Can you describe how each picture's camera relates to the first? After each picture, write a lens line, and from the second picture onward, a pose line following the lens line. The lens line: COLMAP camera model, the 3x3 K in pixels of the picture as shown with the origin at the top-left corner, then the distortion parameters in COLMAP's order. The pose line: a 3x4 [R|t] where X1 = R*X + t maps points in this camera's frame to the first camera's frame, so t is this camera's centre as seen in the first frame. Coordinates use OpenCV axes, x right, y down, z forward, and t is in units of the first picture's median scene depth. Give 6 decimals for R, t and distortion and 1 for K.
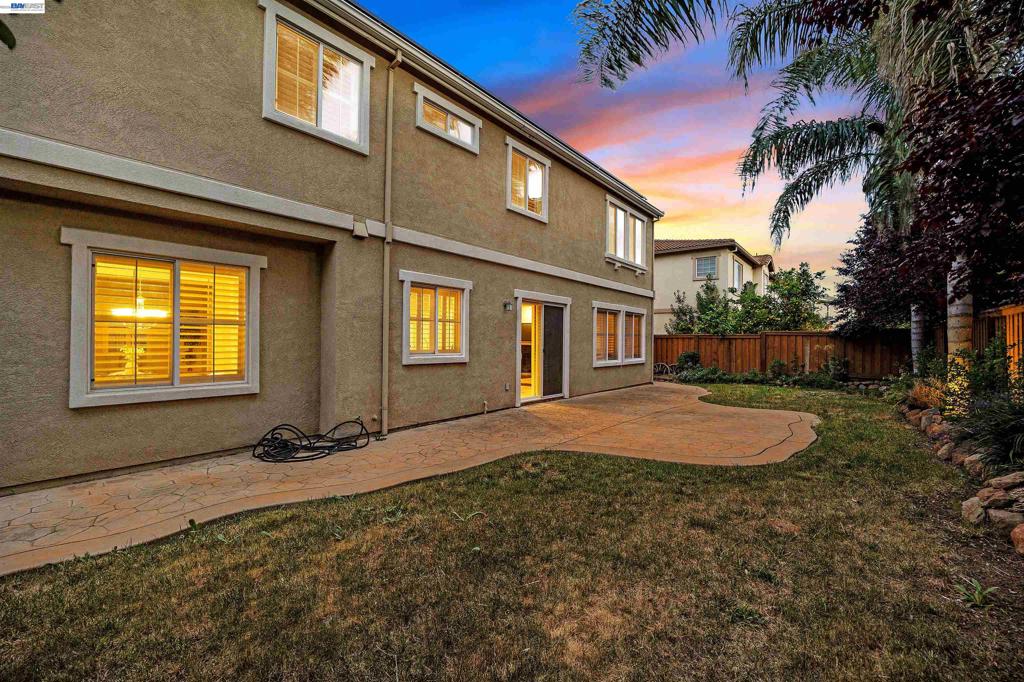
lens RADIAL K [[444.9, 0, 512.0], [0, 444.9, 341.0], [0, 0, 1]] dist [-0.000713, 0.000010]
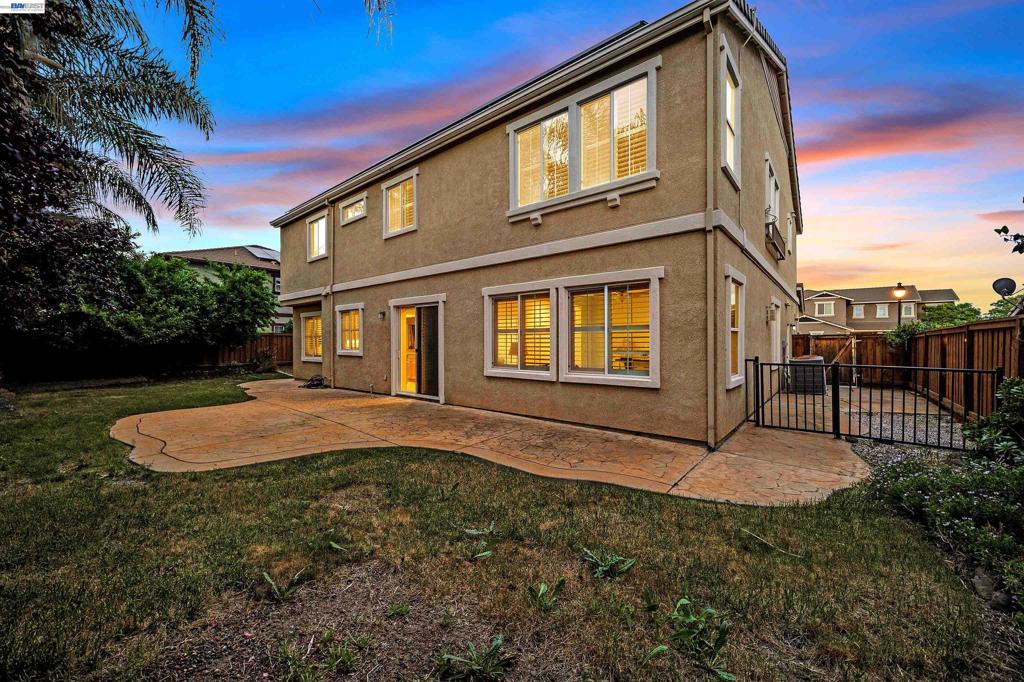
lens RADIAL K [[389.8, 0, 512.0], [0, 389.8, 341.0], [0, 0, 1]] dist [0.000622, -0.000013]
pose [[-0.016432, -0.015284, -0.999748, 0.933628], [0.000340, 0.999883, -0.015292, 0.011979], [0.999865, -0.000592, -0.016425, 1.172113]]
